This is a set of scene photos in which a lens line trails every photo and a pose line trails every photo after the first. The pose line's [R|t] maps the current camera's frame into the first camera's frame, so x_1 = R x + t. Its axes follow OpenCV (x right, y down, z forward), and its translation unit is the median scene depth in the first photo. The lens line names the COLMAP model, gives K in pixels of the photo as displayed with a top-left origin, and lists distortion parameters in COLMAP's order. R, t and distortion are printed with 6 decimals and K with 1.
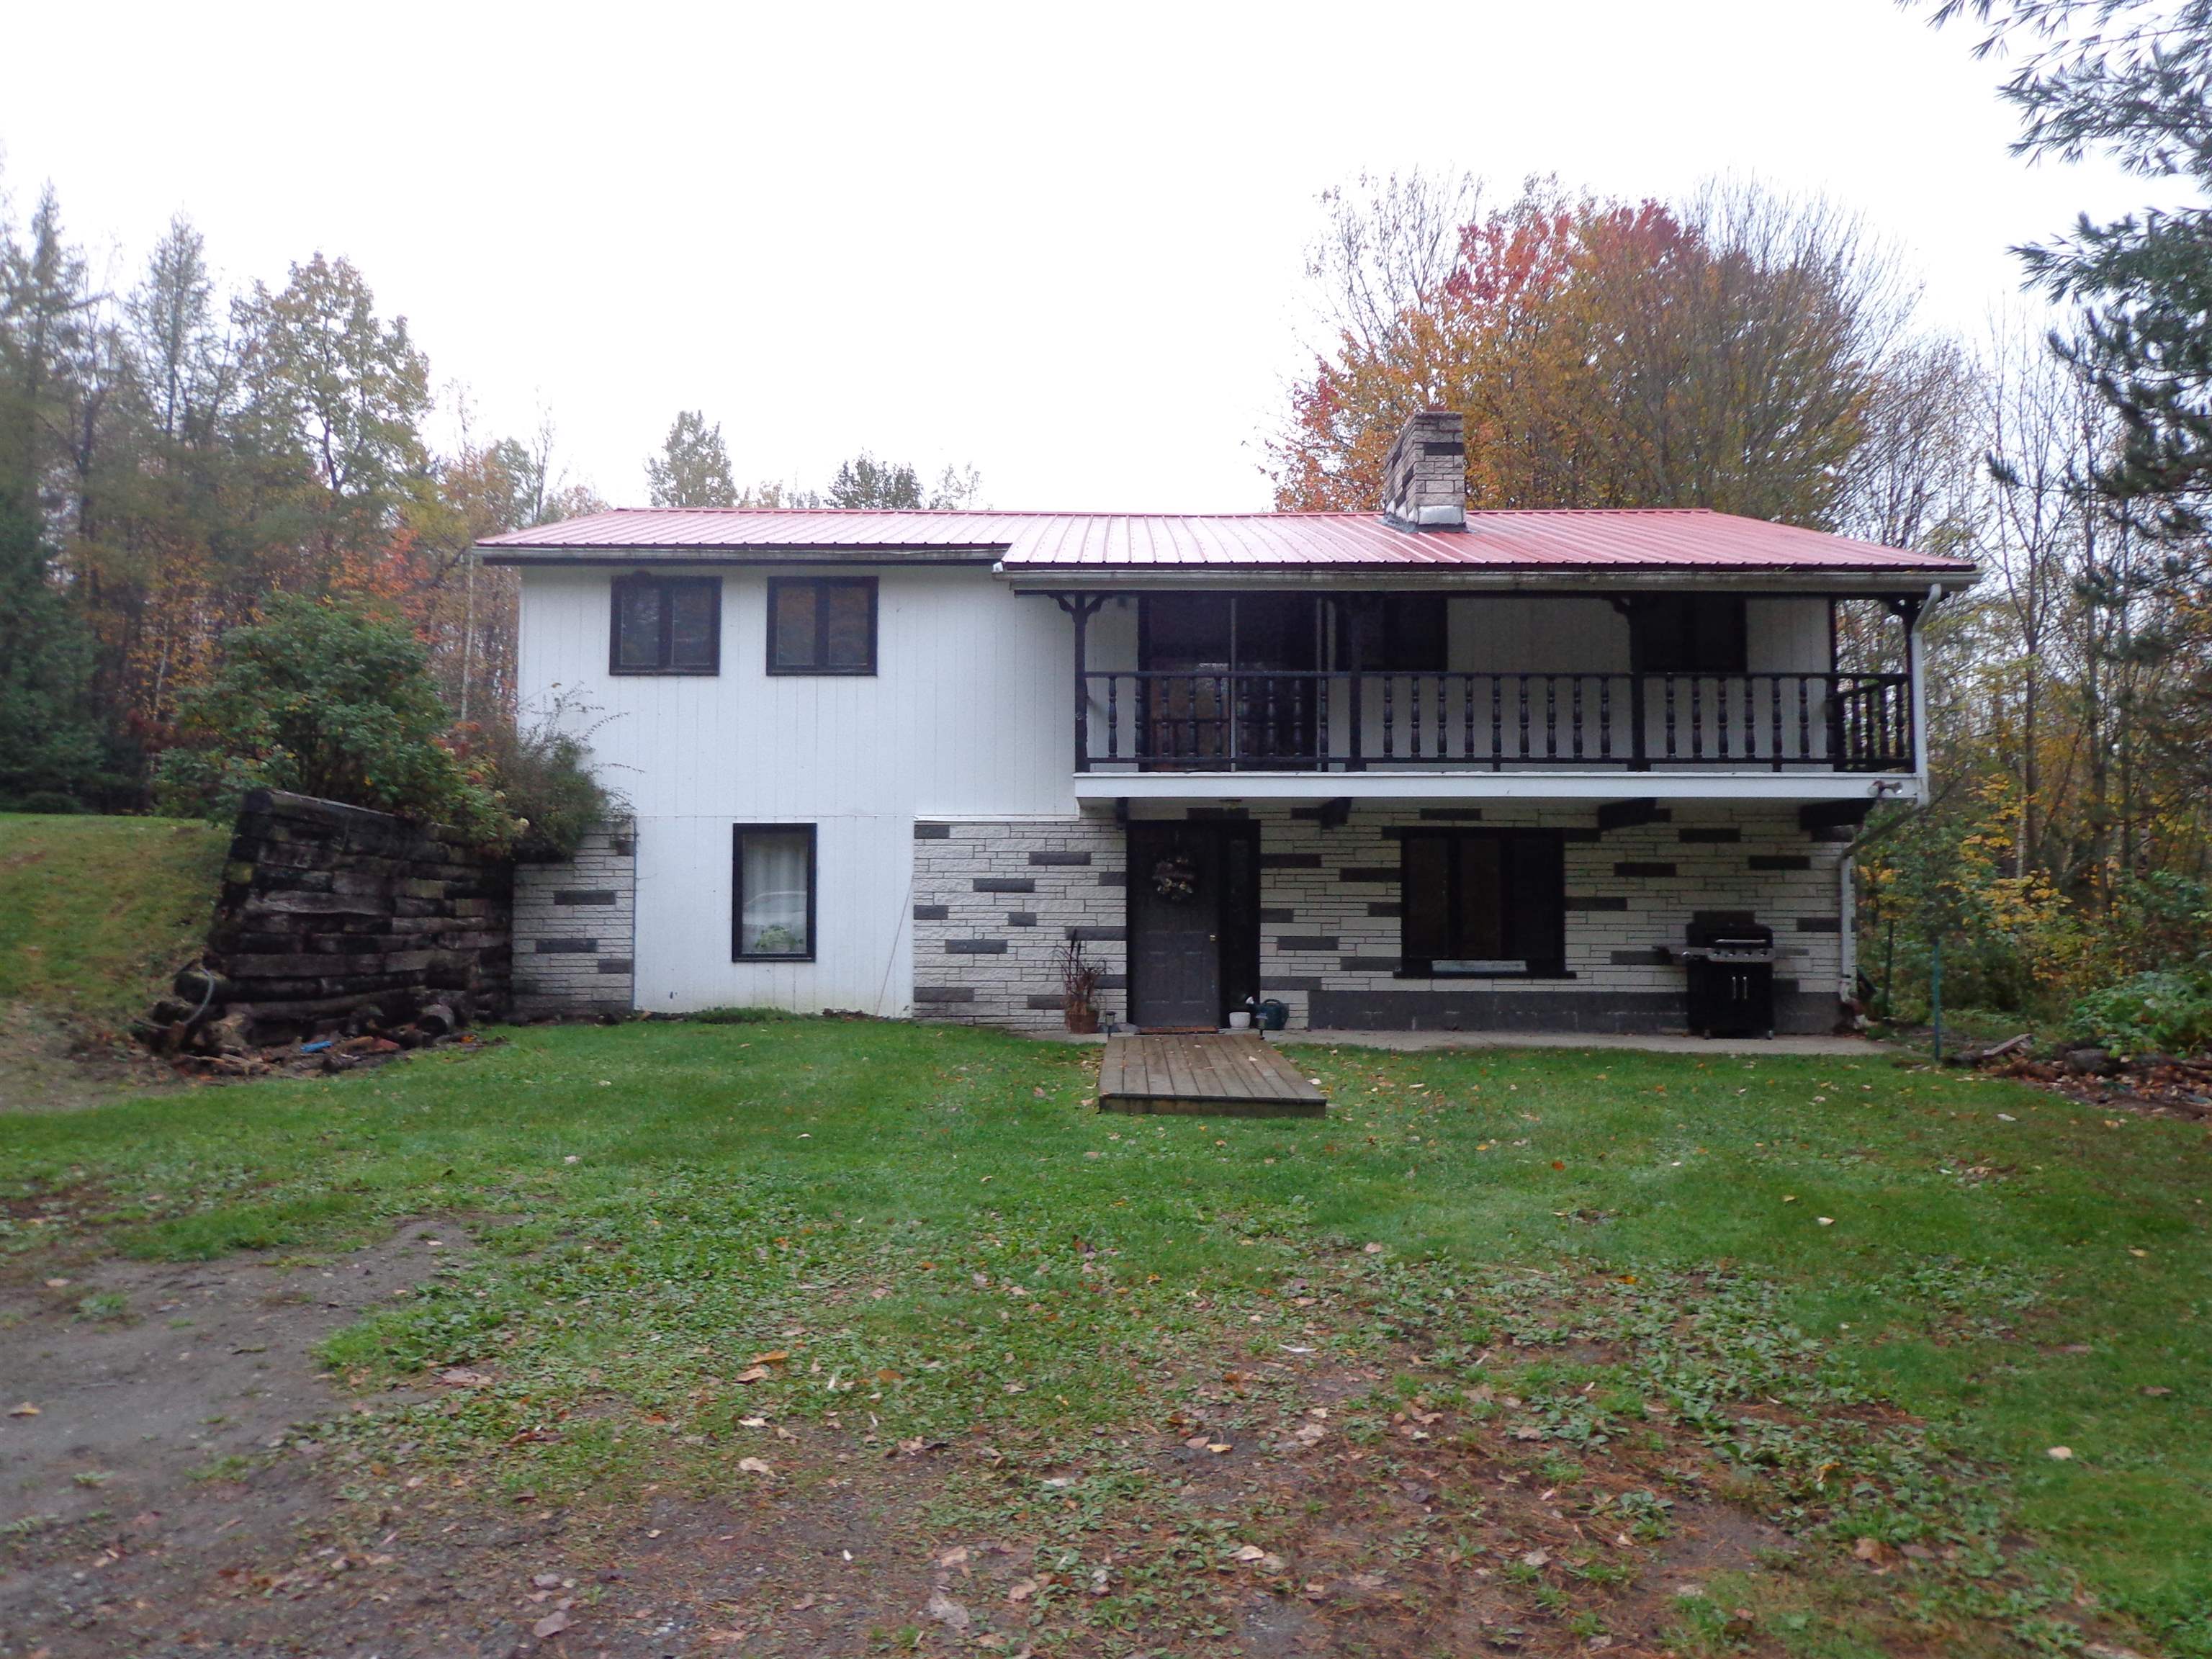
lens RADIAL K [[1626.0, 0, 1102.9], [0, 1626.0, 819.7], [0, 0, 1]] dist [-0.002011, 0.003271]
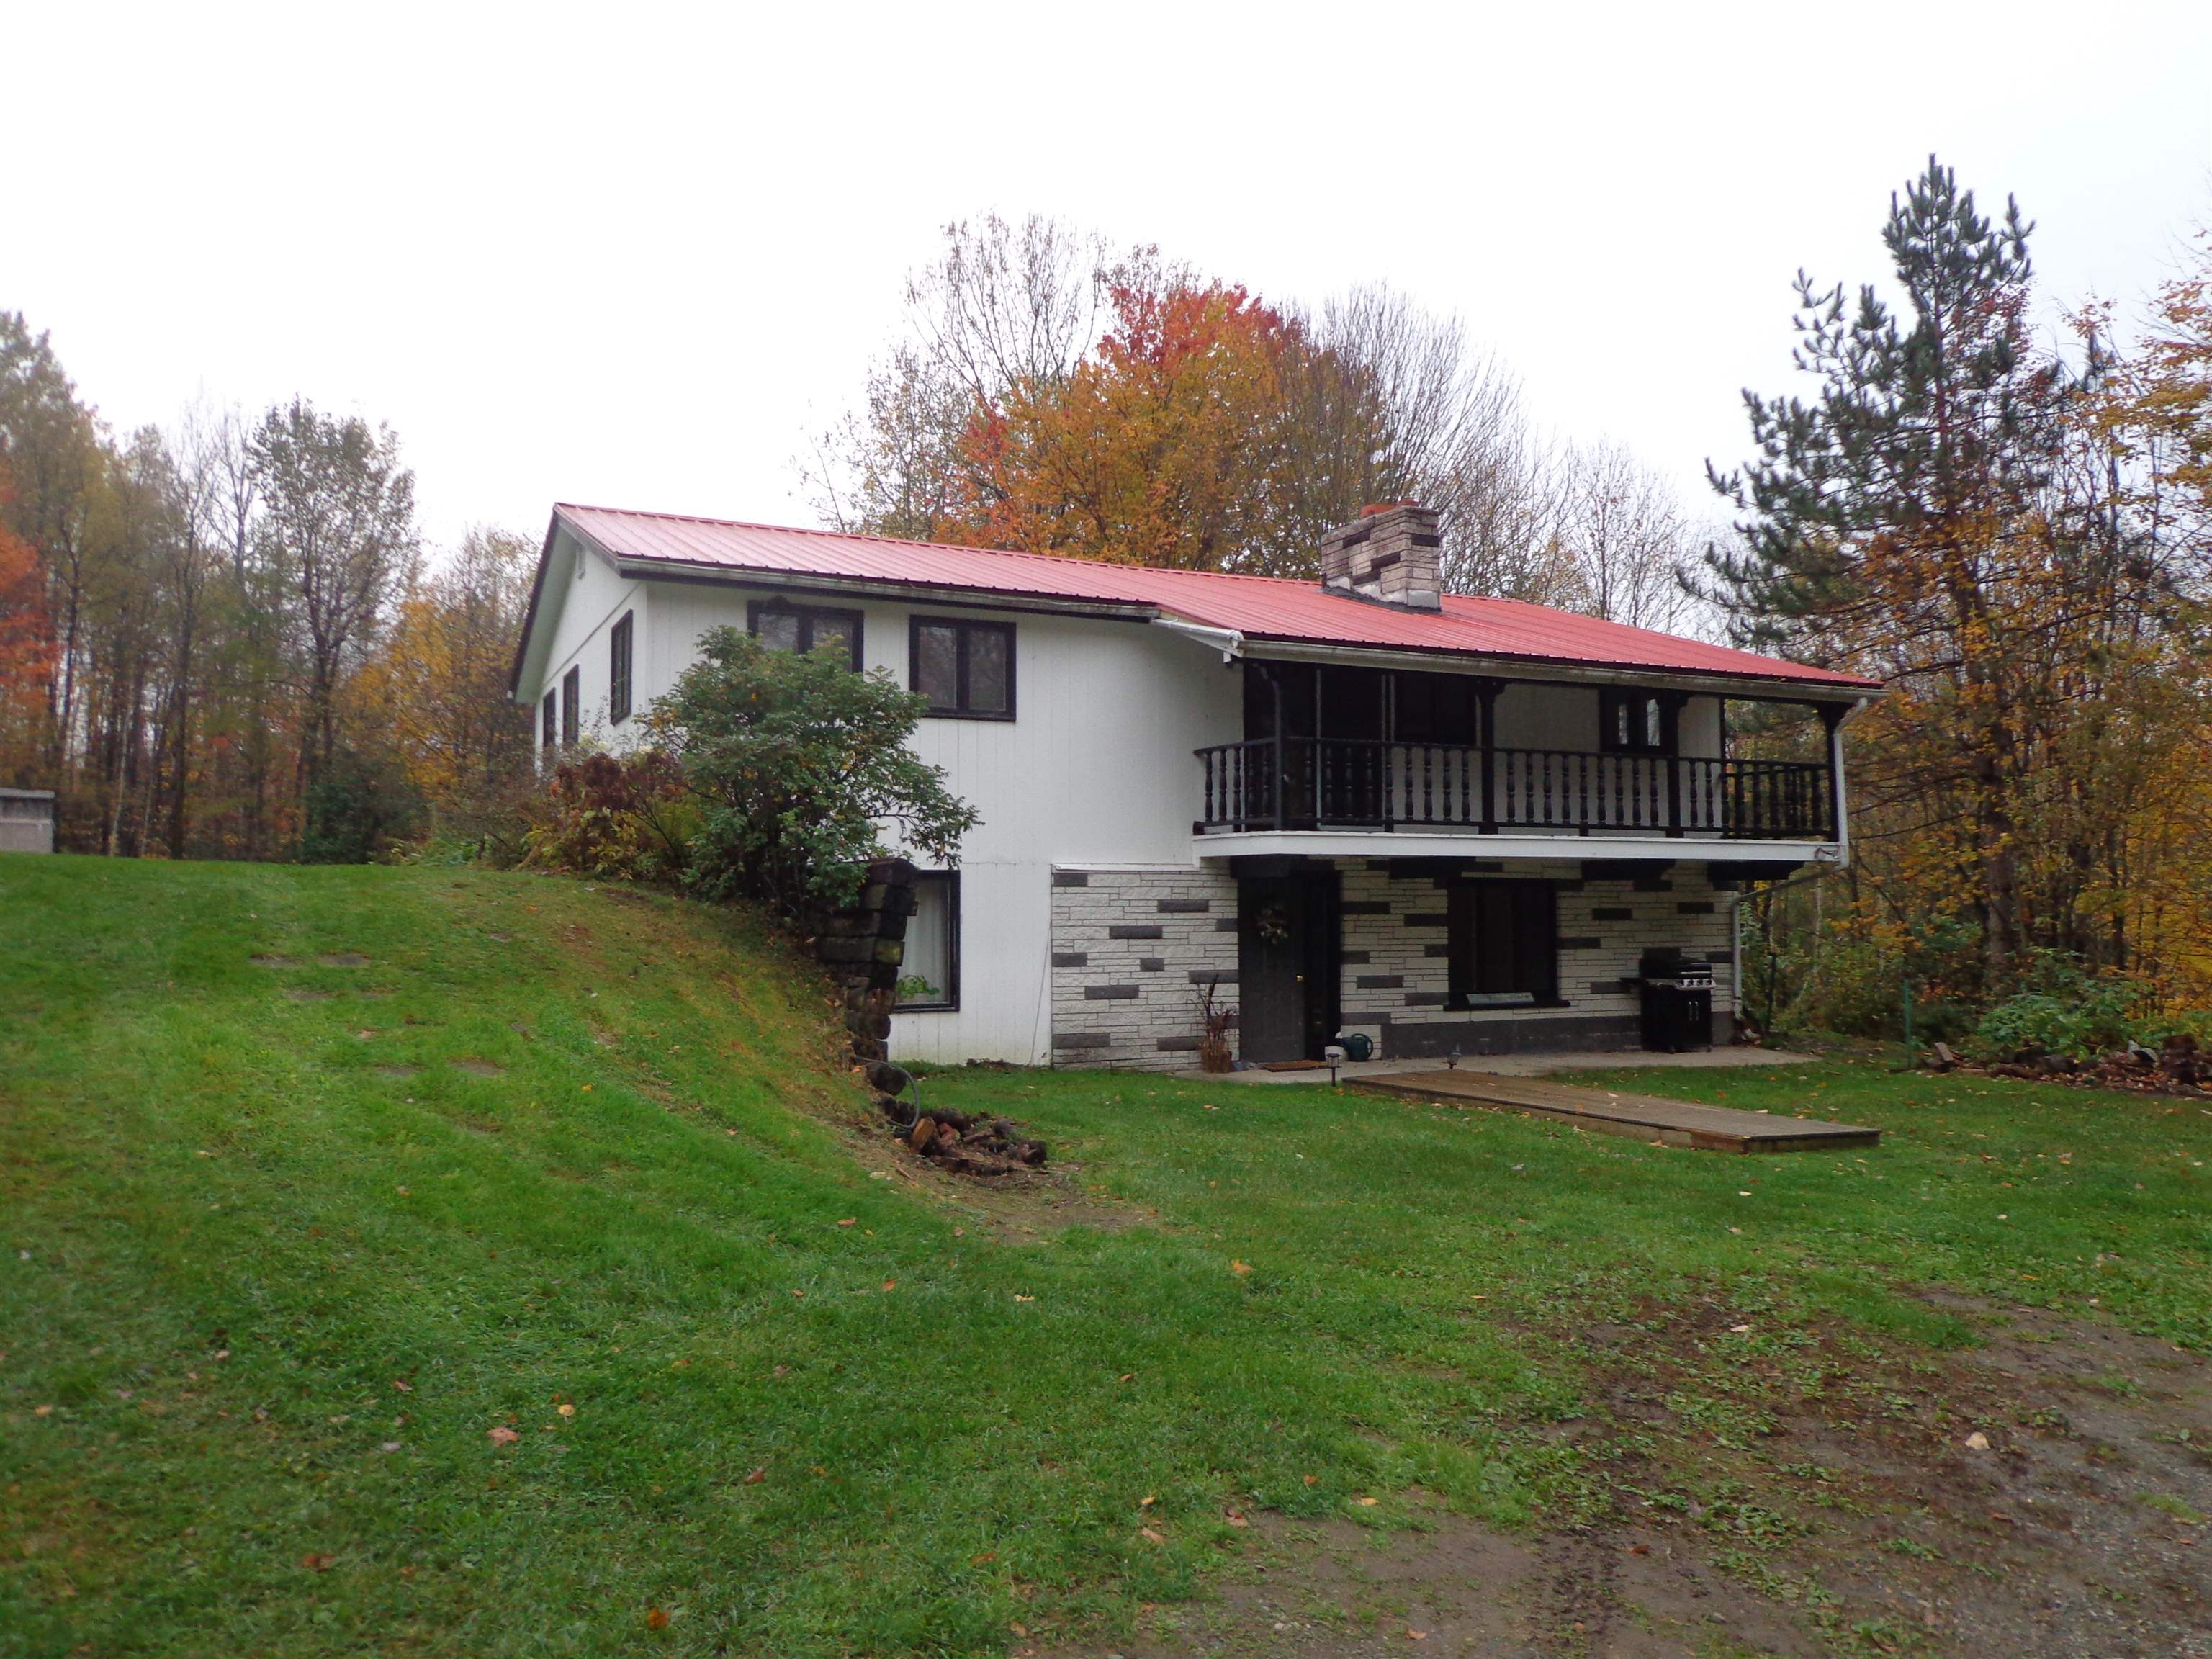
lens RADIAL K [[1626.0, 0, 1102.9], [0, 1626.0, 819.7], [0, 0, 1]] dist [-0.002011, 0.003271]
pose [[0.901911, 0.020475, 0.431437, -0.526530], [-0.021488, 0.999766, -0.002527, -0.028012], [-0.431388, -0.006992, 0.902140, 0.078735]]
